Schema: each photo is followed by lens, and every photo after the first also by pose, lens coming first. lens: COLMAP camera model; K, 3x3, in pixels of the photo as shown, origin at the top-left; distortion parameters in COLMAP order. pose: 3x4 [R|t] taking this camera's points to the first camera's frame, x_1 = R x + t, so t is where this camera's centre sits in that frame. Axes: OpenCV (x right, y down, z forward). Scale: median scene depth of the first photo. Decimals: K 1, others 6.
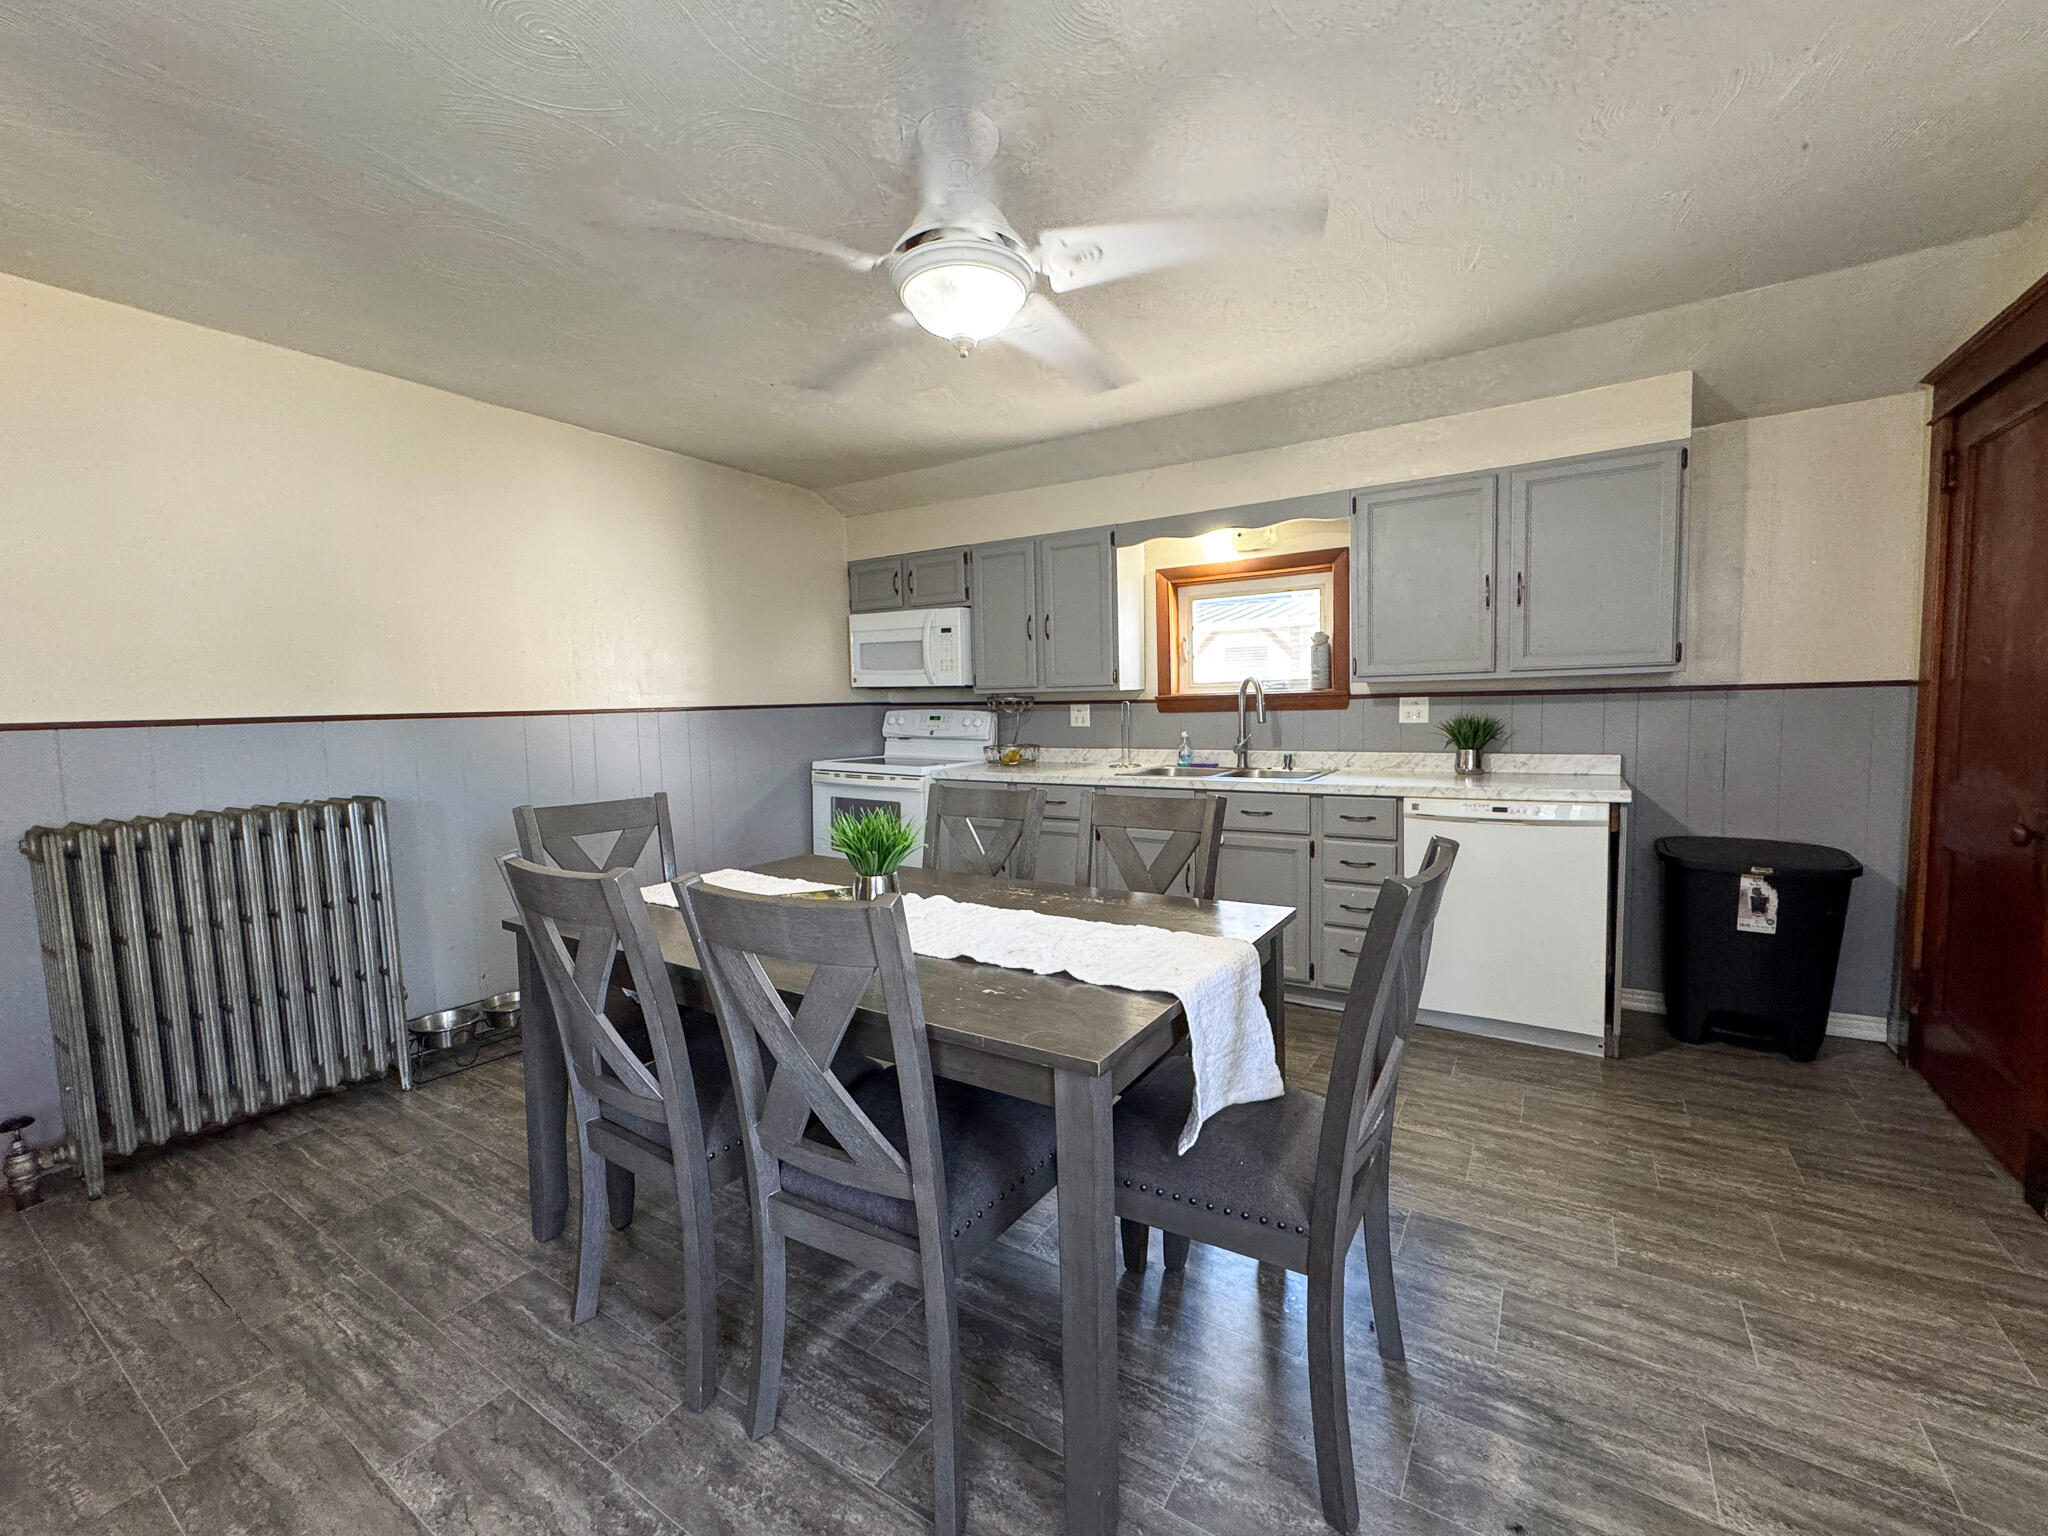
lens RADIAL K [[849.6, 0, 1027.0], [0, 849.6, 765.8], [0, 0, 1]] dist [-0.002827, 0.000040]
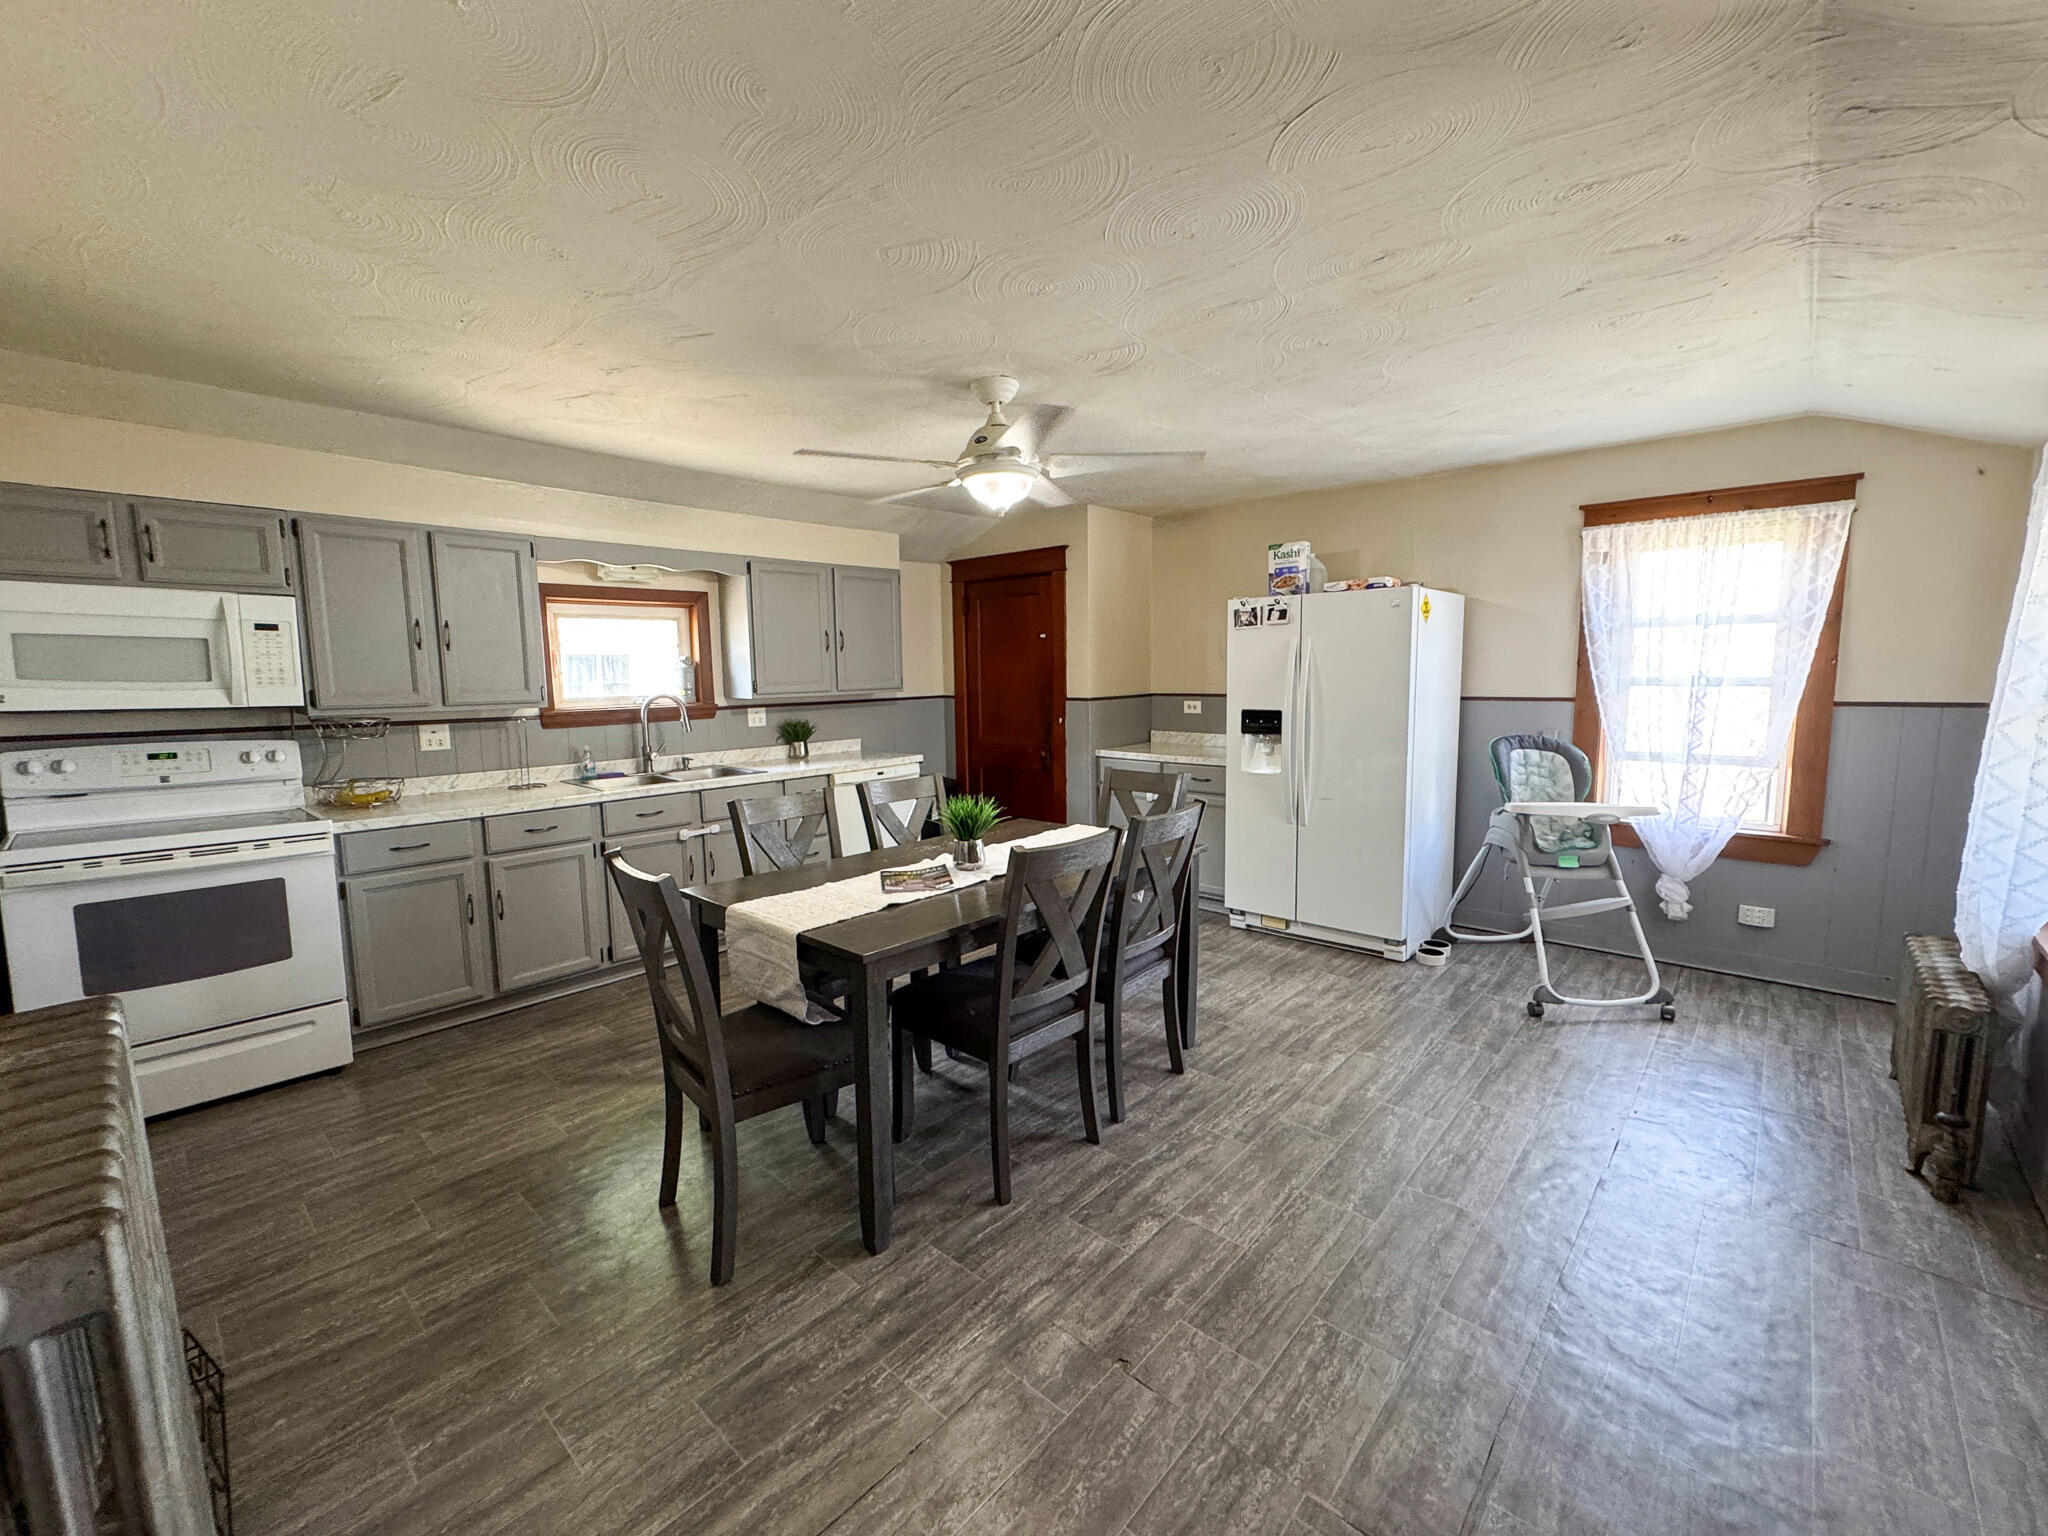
lens RADIAL K [[882.3, 0, 1016.9], [0, 882.3, 760.7], [0, 0, 1]] dist [-0.000566, -0.000002]
pose [[0.150482, -0.083718, 0.985062, -0.763982], [0.088424, 0.993554, 0.070932, -0.049792], [-0.984650, 0.076430, 0.156915, 0.303044]]
